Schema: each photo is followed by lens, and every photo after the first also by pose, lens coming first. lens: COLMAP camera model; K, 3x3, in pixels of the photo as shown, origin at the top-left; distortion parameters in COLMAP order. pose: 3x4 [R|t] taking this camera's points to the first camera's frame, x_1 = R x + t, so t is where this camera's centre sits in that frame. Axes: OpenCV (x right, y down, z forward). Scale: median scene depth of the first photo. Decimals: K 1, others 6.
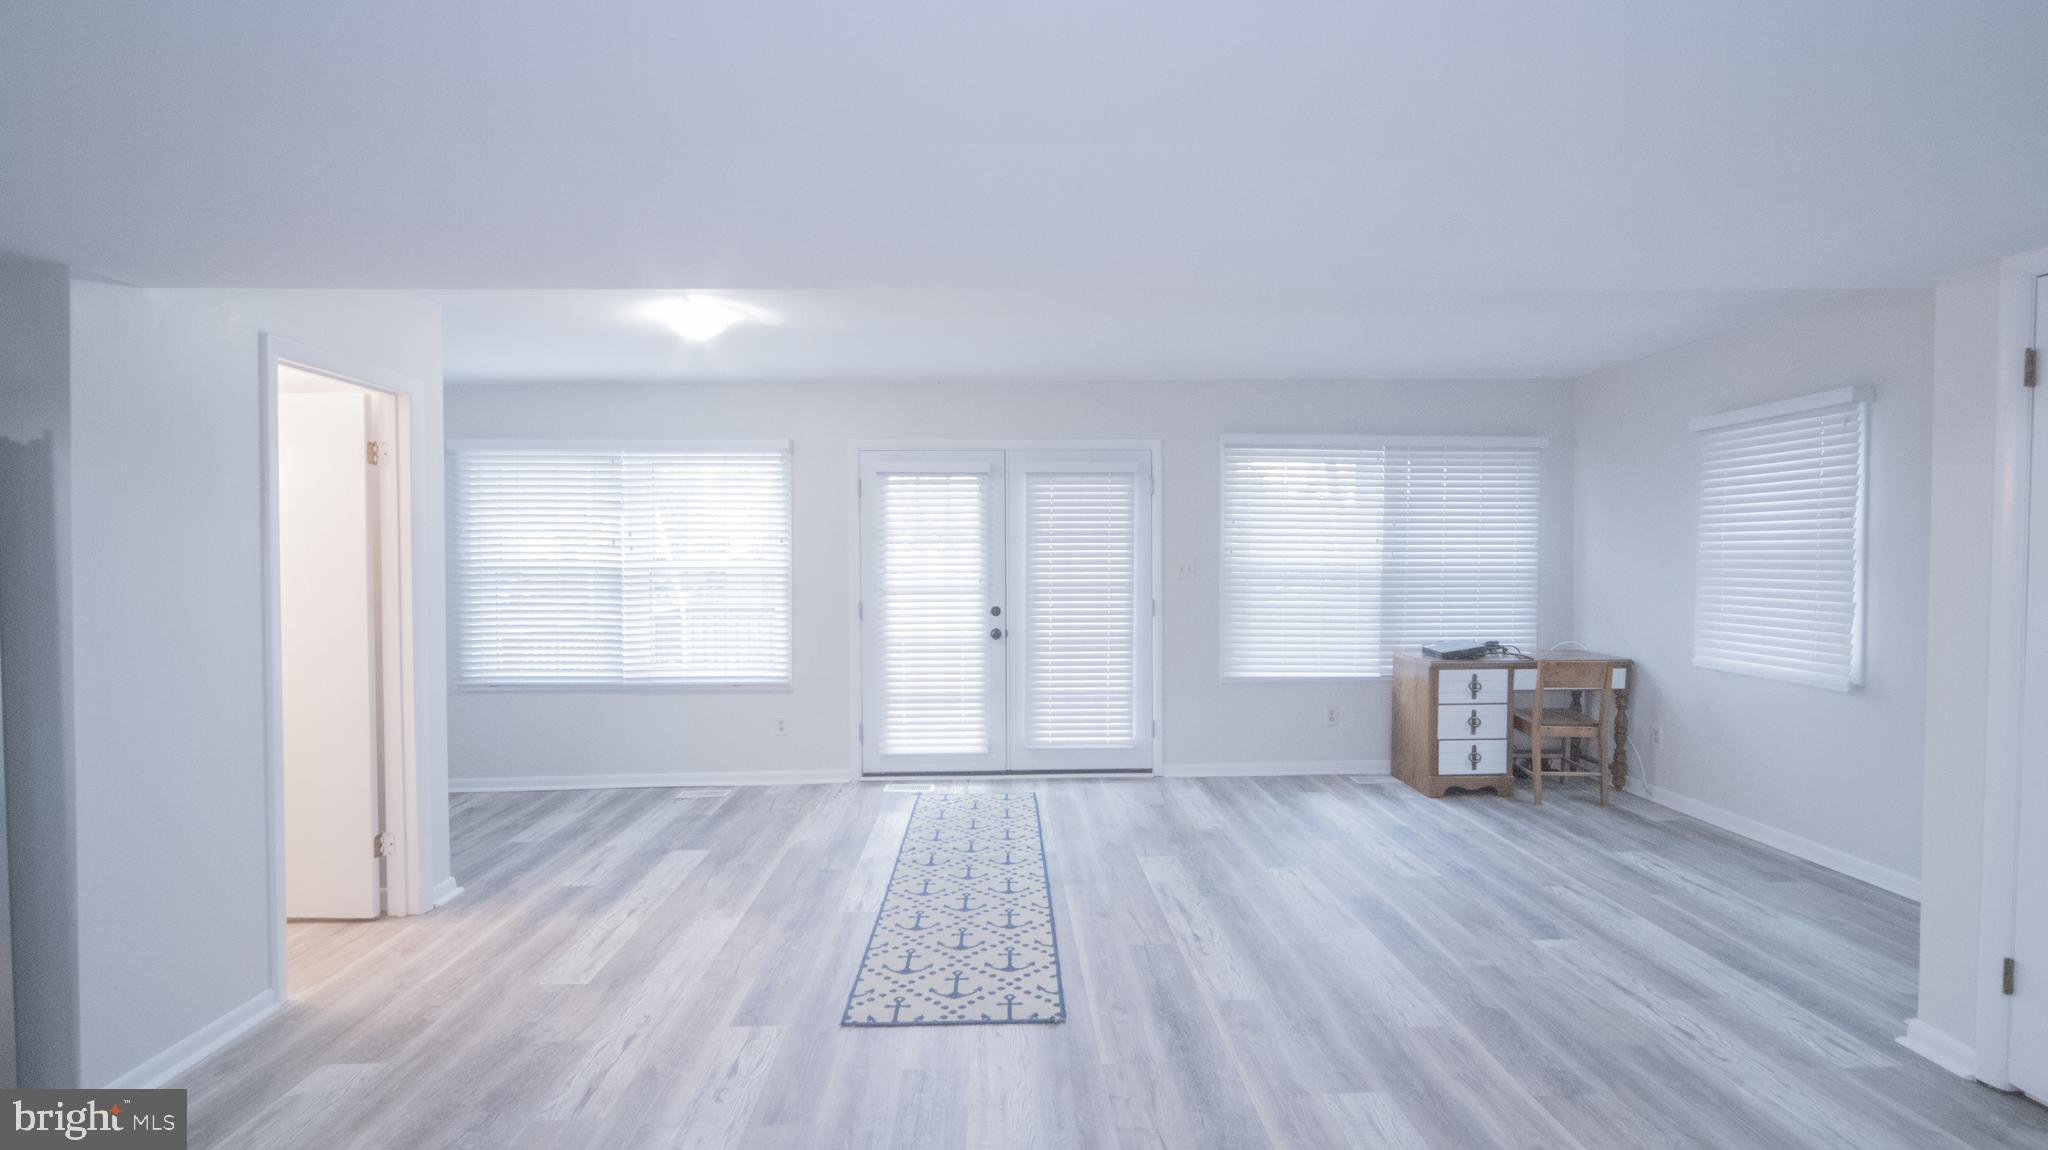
lens RADIAL K [[834.1, 0, 1024.0], [0, 834.1, 575.0], [0, 0, 1]] dist [-0.019101, 0.005756]
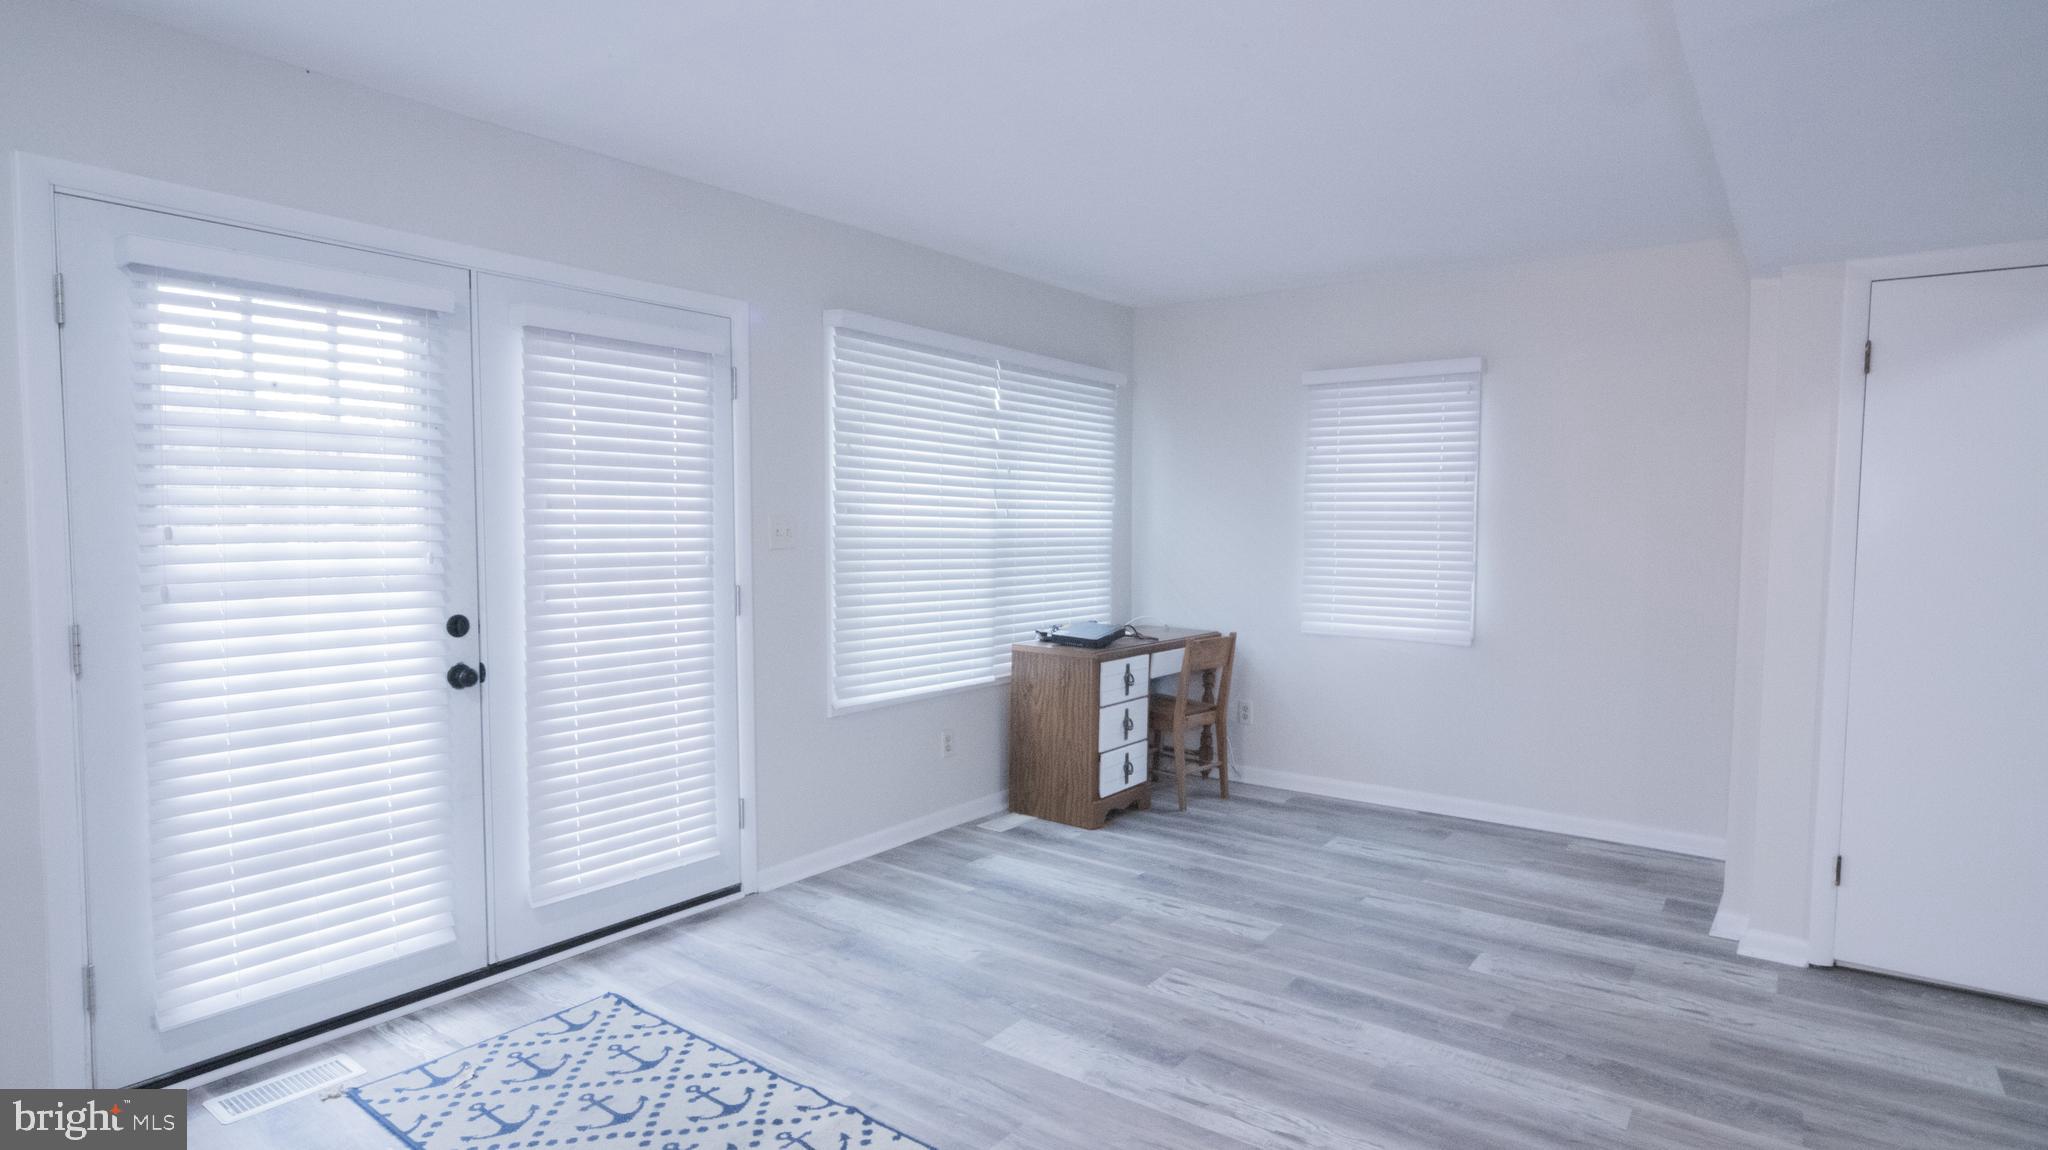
lens RADIAL K [[1096.7, 0, 1024.0], [0, 1096.7, 575.0], [0, 0, 1]] dist [-0.001928, 0.000589]
pose [[0.613285, -0.031238, 0.789244, -0.343382], [0.009117, 0.999431, 0.032473, -0.000475], [-0.789809, -0.012720, 0.613221, 0.433920]]
